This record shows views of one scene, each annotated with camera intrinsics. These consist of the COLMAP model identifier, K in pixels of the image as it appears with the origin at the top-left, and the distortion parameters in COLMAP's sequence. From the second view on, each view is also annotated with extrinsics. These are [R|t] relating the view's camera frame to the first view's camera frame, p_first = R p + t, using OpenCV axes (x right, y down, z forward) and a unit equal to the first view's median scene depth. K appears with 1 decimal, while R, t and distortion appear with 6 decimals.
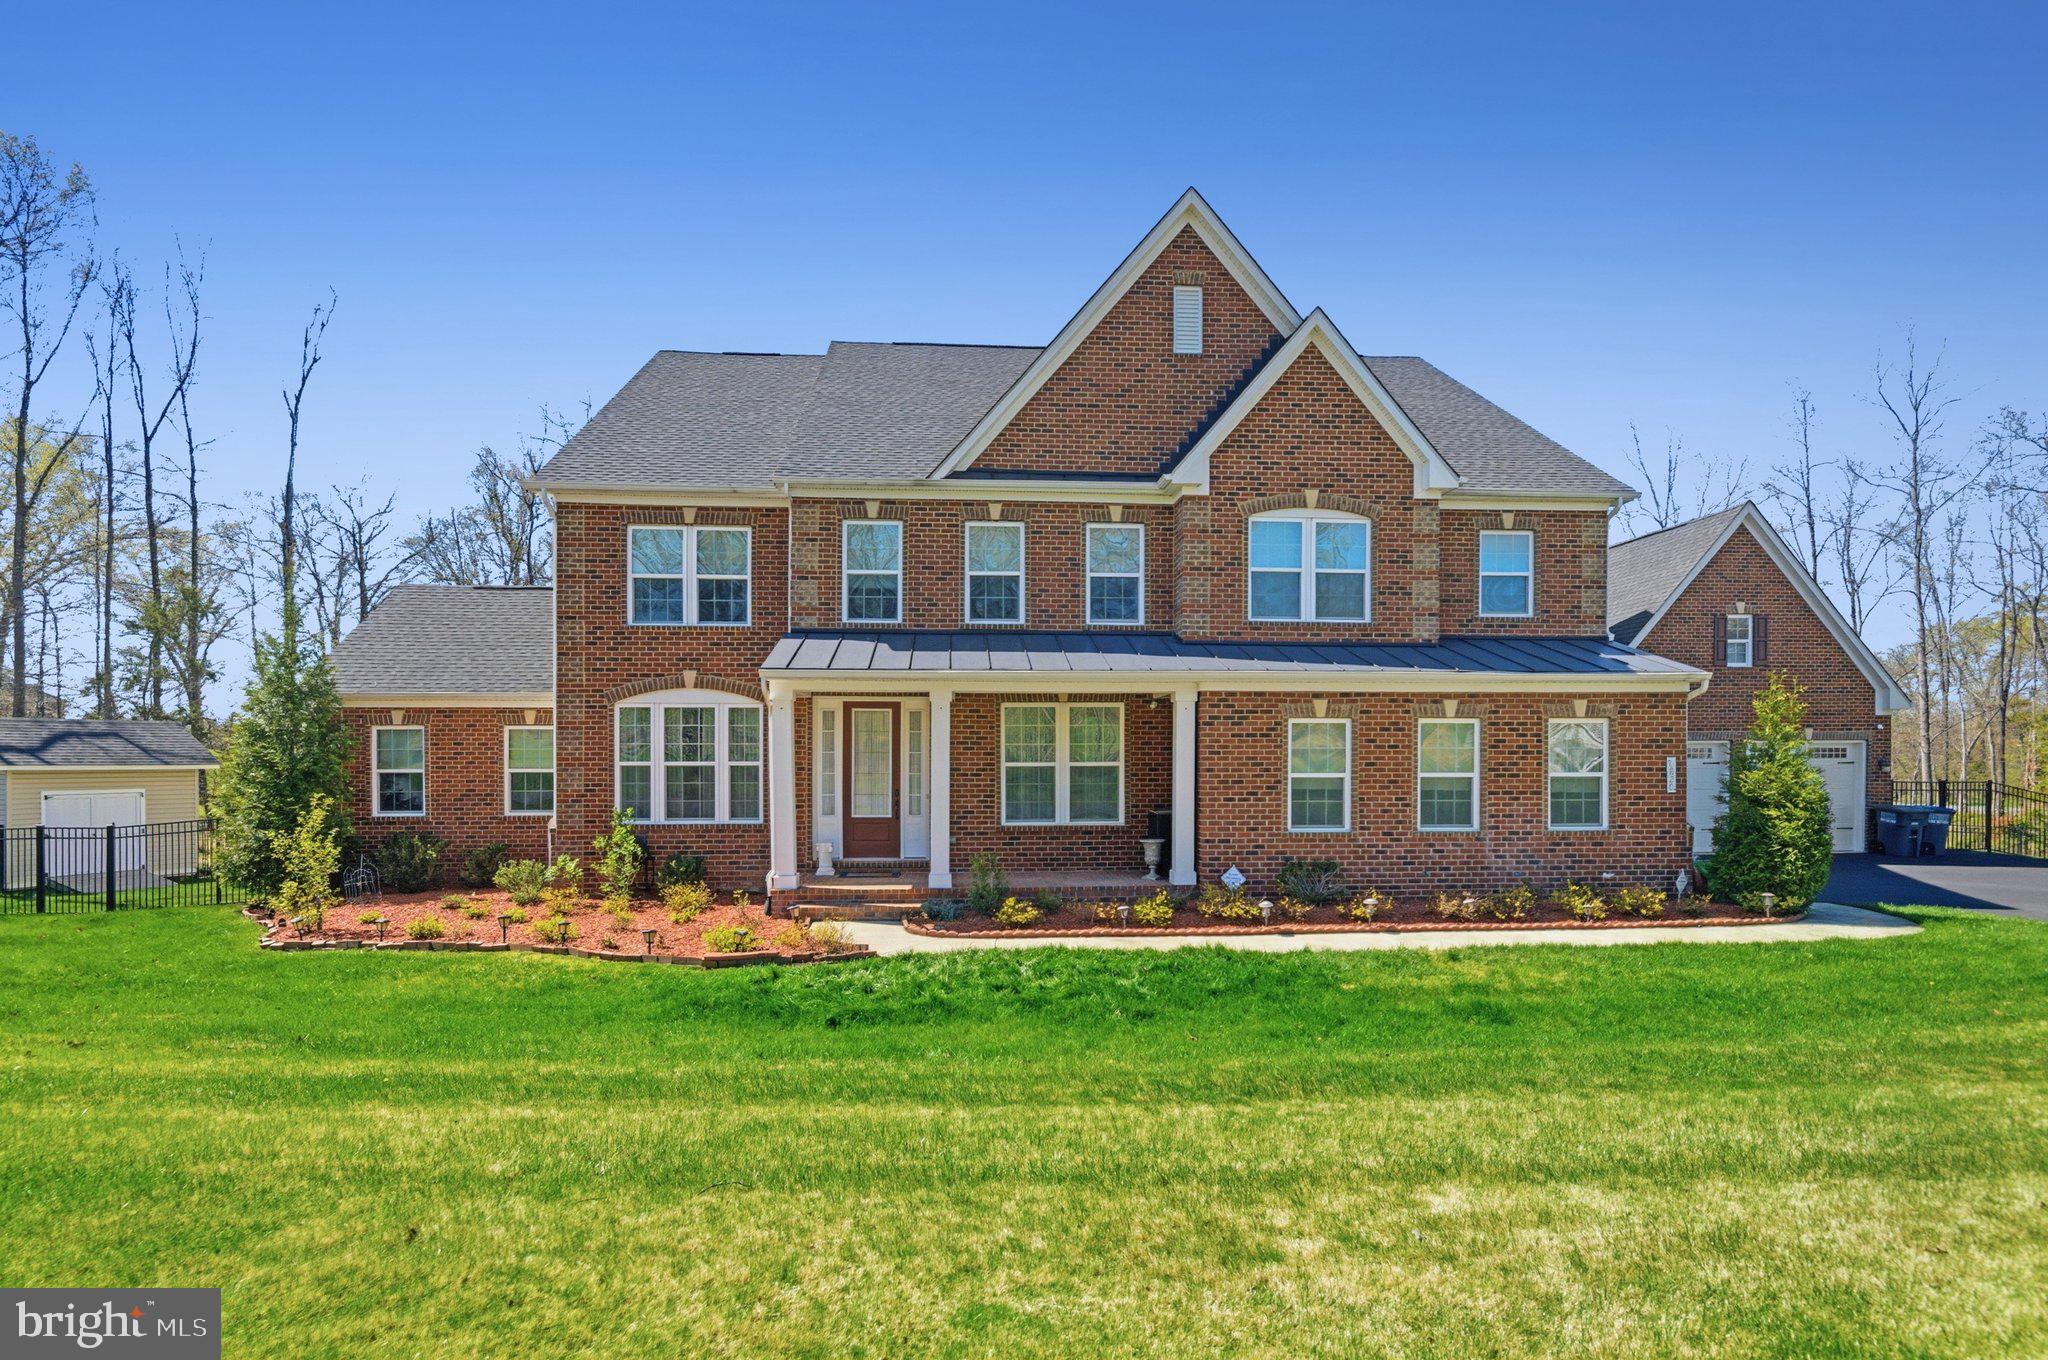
lens RADIAL K [[1054.3, 0, 1029.9], [0, 1054.3, 756.6], [0, 0, 1]] dist [-0.000770, 0.002575]
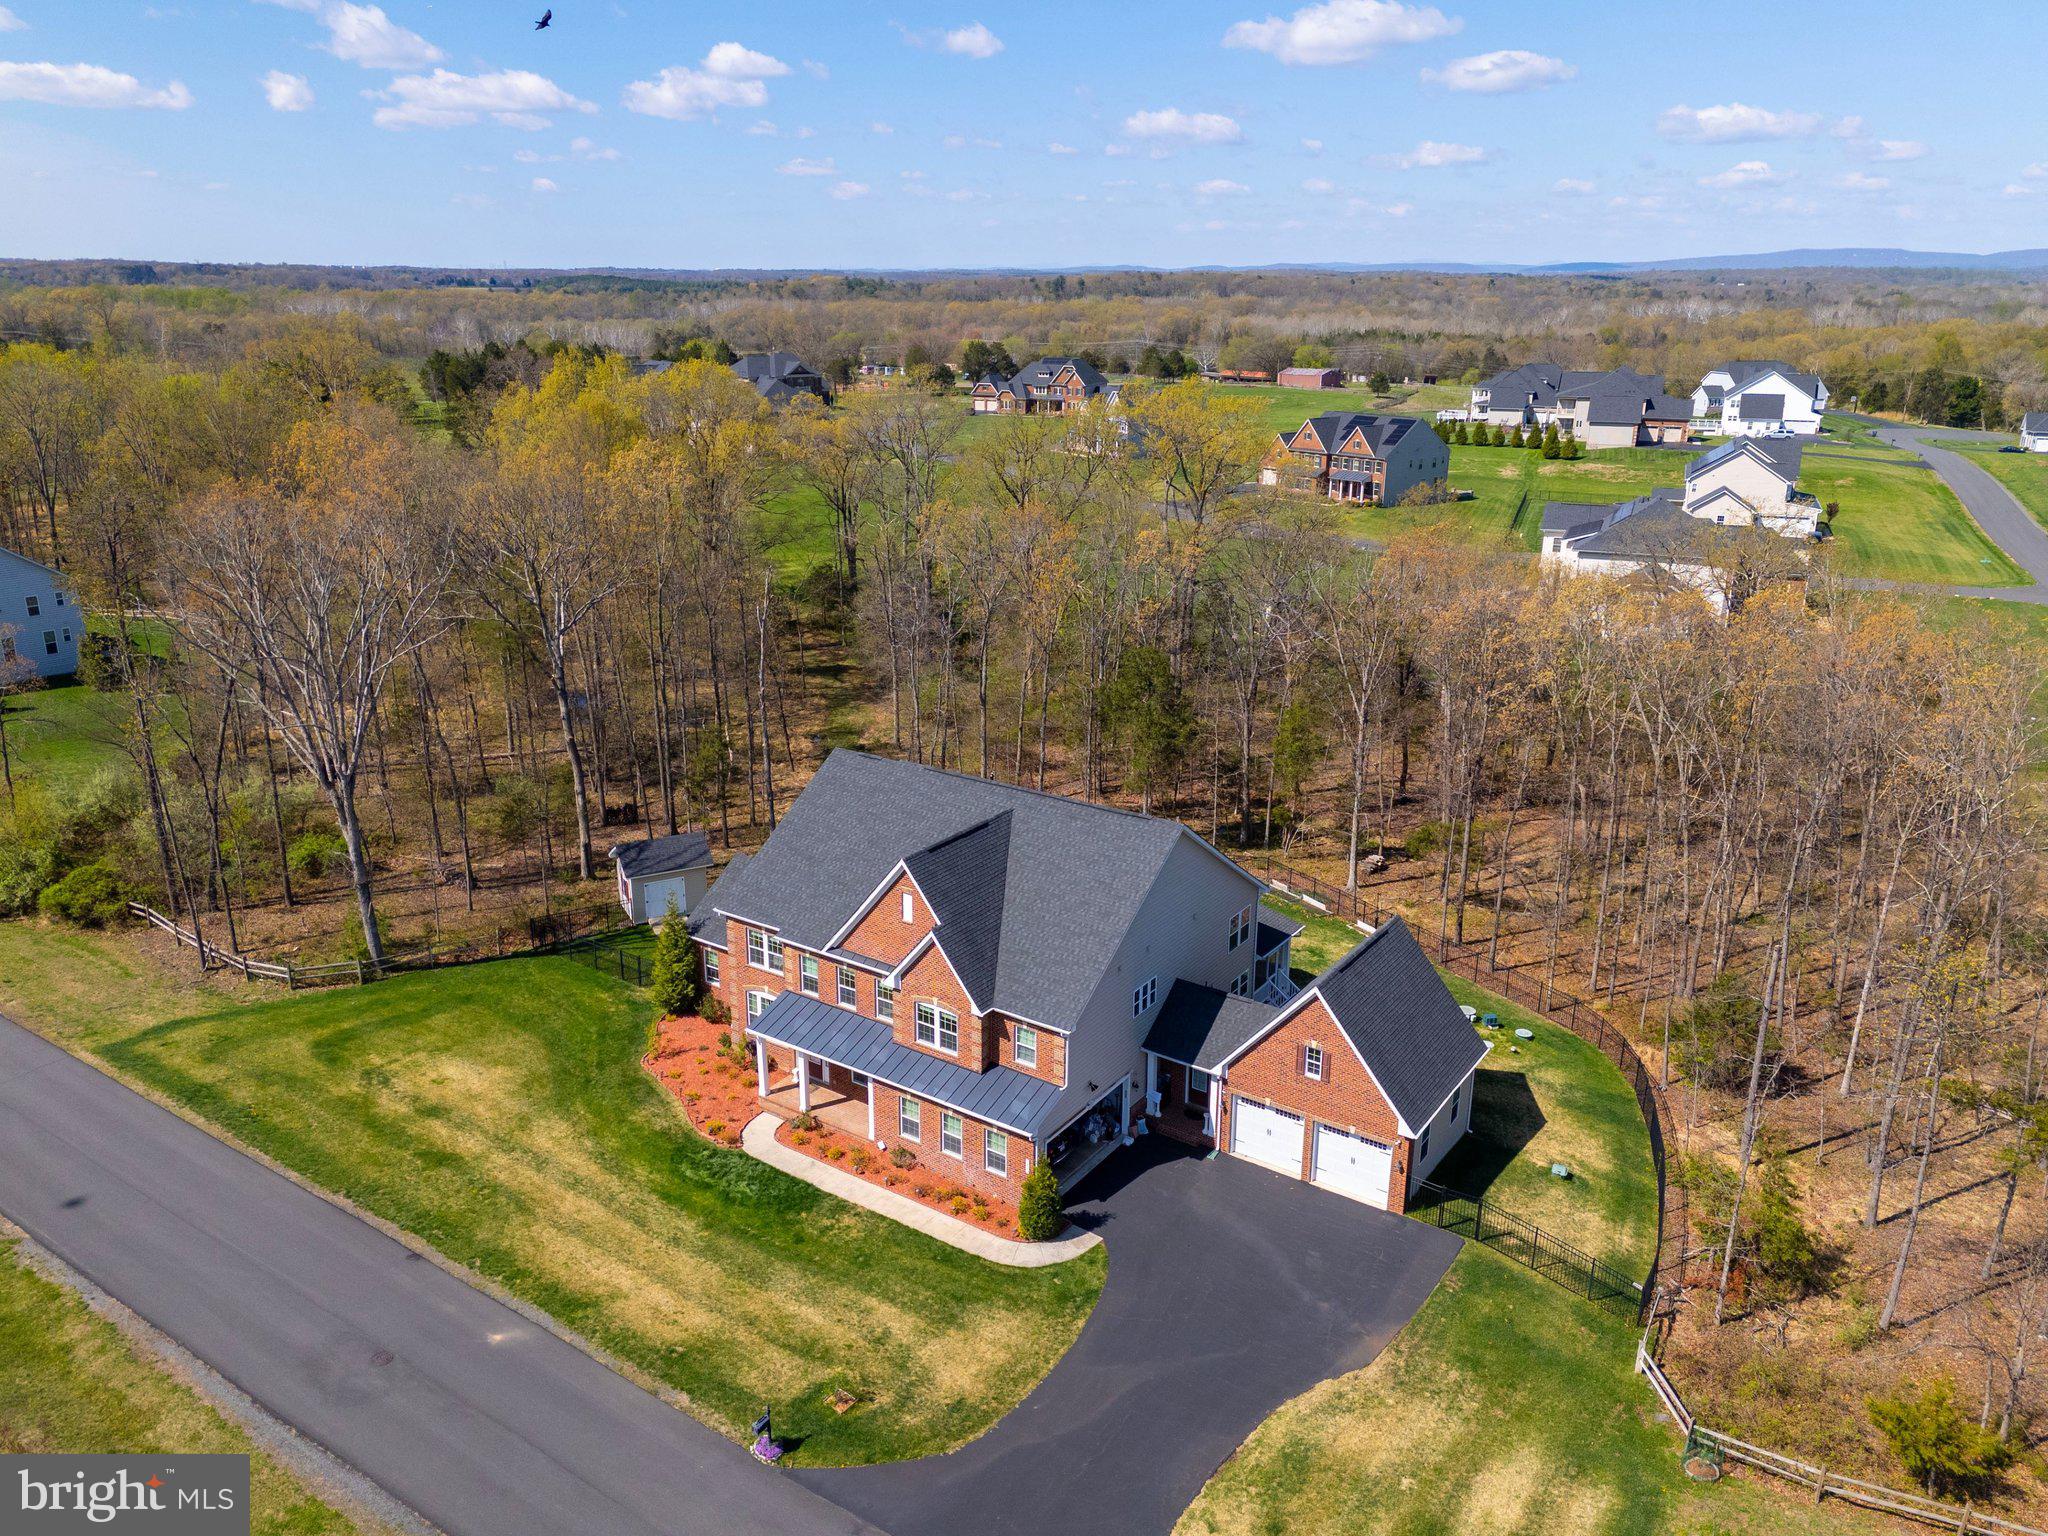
lens RADIAL K [[1497.6, 0, 1024.1], [0, 1497.6, 765.9], [0, 0, 1]] dist [0.079209, -0.074719]
pose [[0.781478, 0.195639, -0.592468, 2.243756], [-0.010272, 0.953475, 0.301298, -1.713606], [0.623848, -0.229372, 0.747129, -1.219908]]
